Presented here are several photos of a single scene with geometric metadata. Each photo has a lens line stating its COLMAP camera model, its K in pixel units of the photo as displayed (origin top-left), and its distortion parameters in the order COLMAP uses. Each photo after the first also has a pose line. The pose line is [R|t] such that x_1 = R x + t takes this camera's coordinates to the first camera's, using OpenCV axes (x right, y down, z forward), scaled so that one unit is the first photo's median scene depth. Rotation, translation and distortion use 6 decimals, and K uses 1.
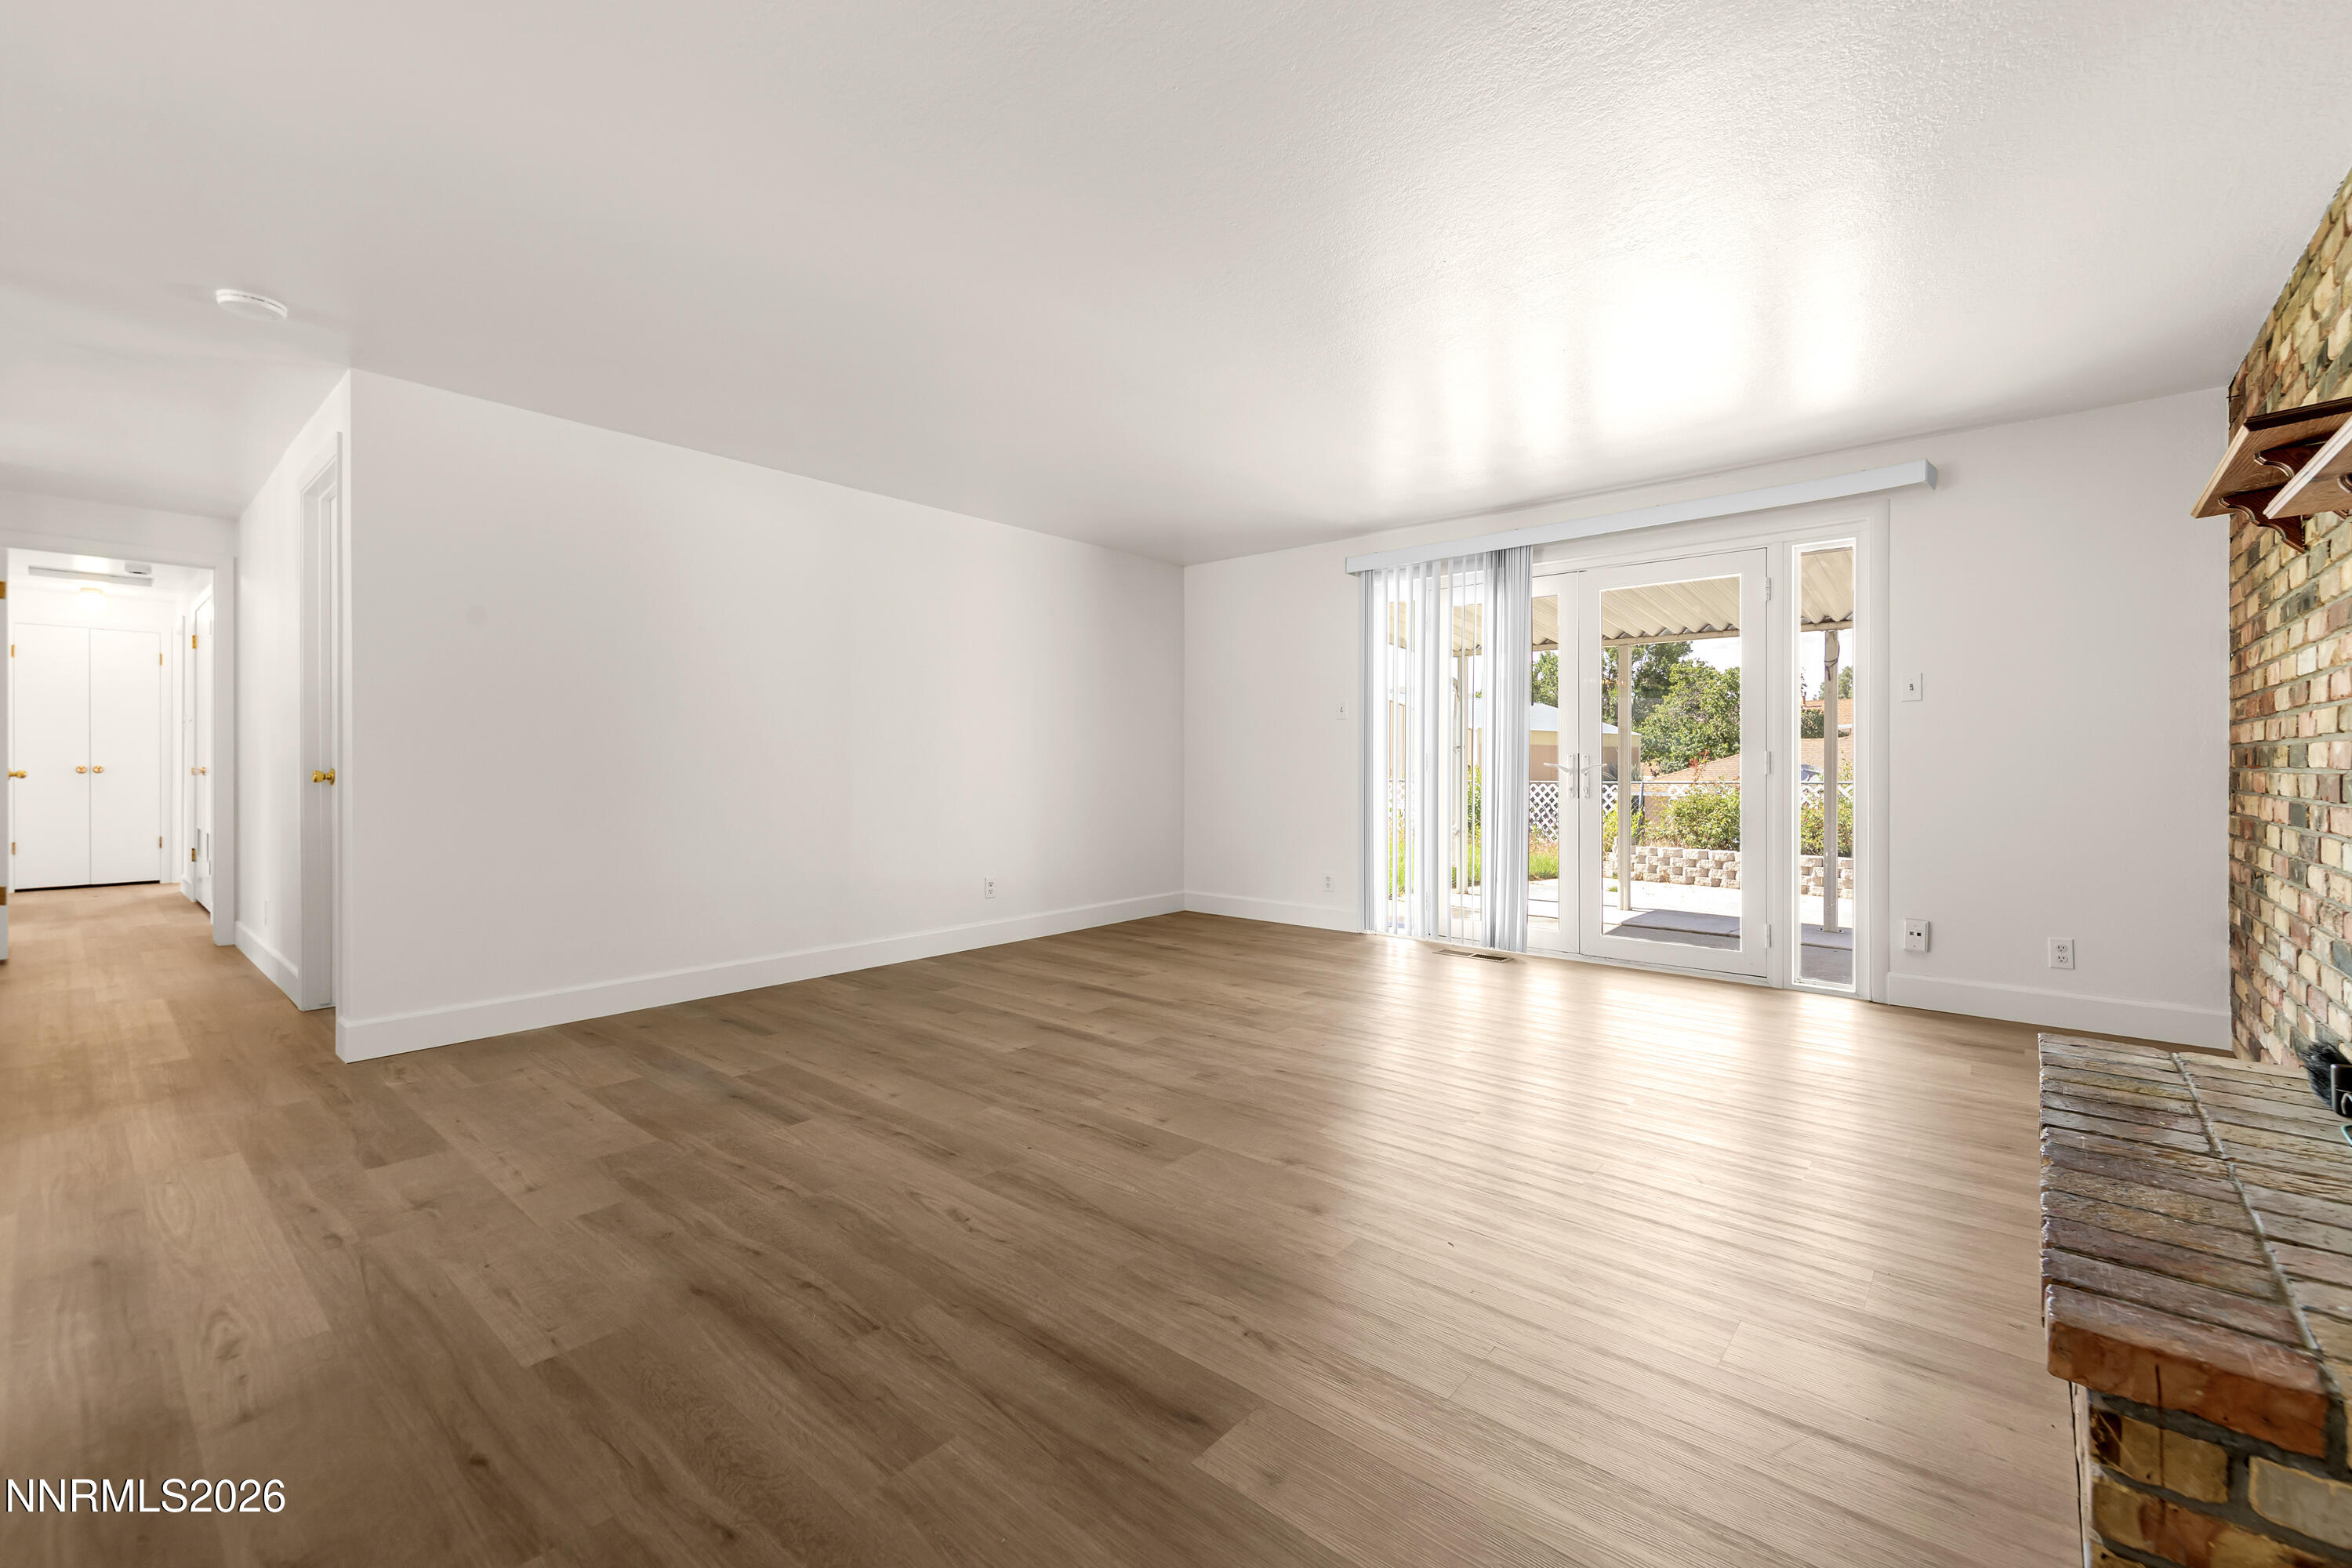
lens RADIAL K [[963.9, 0, 1166.6], [0, 963.9, 767.4], [0, 0, 1]] dist [0.007632, -0.000643]
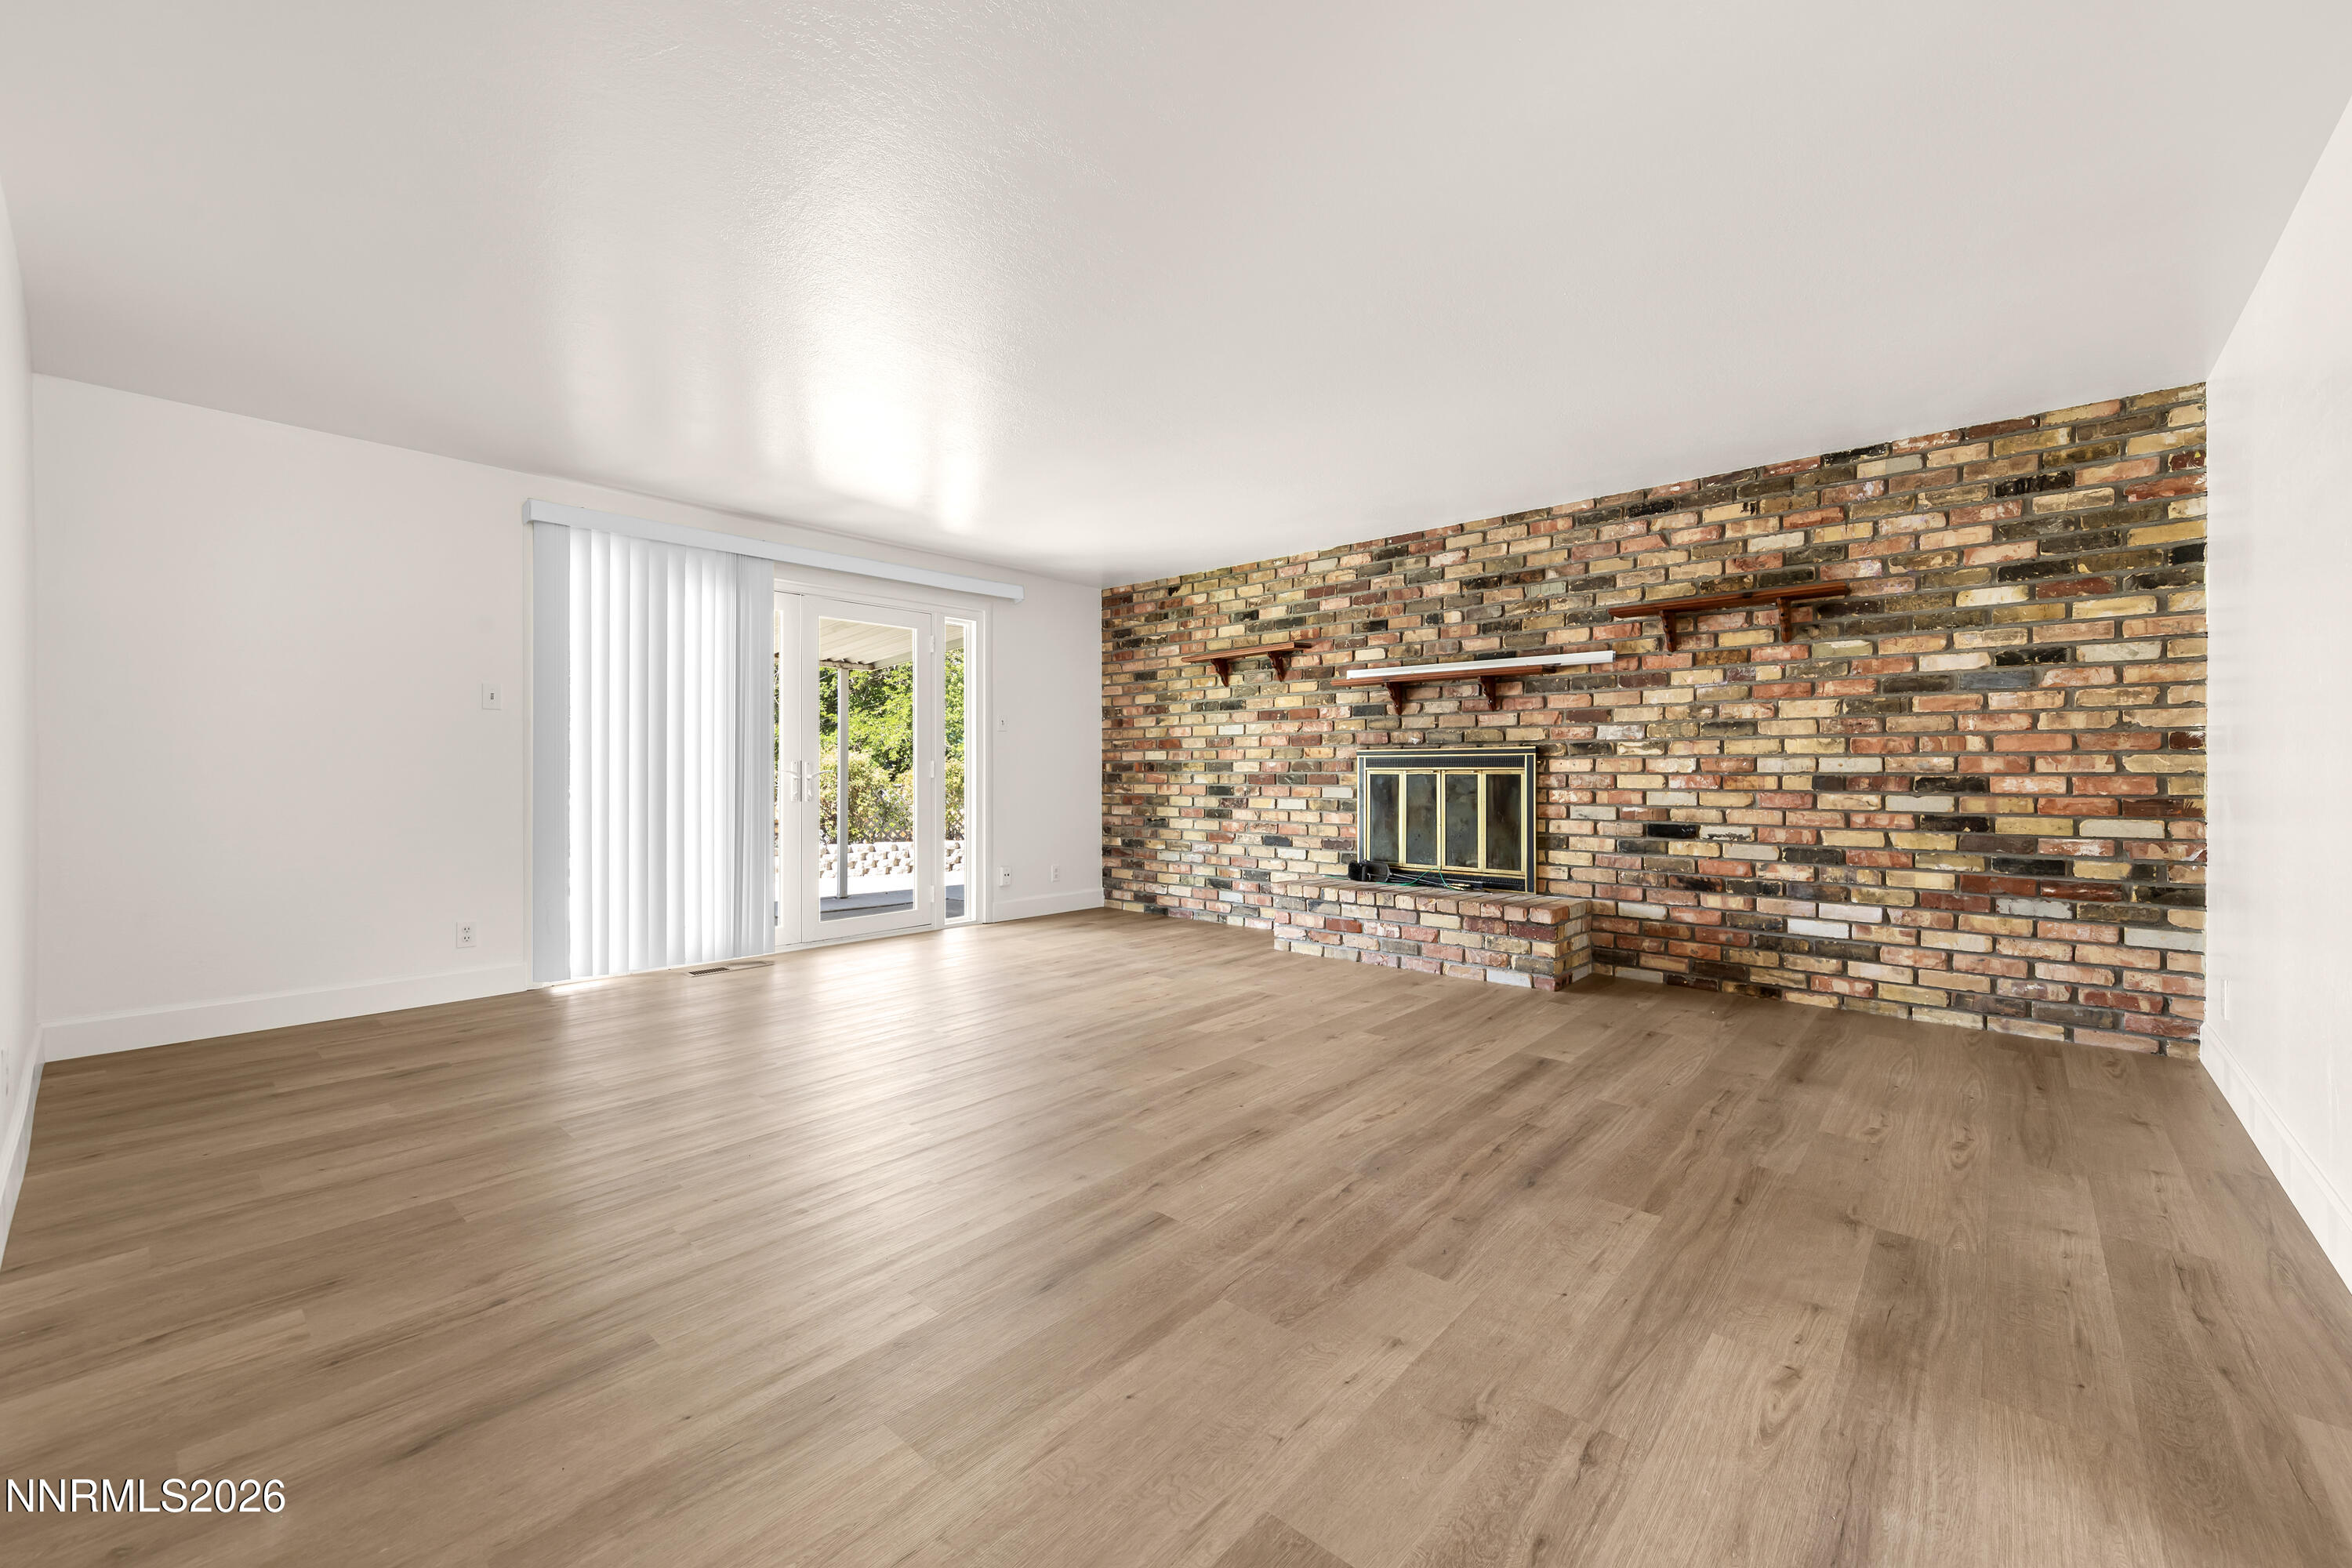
lens RADIAL K [[963.9, 0, 1214.0], [0, 963.9, 762.7], [0, 0, 1]] dist [0.007632, -0.000643]
pose [[-0.027253, 0.011073, 0.999567, -1.468790], [0.005210, 0.999927, -0.010935, 0.006018], [-0.999615, 0.004909, -0.027309, 1.223531]]
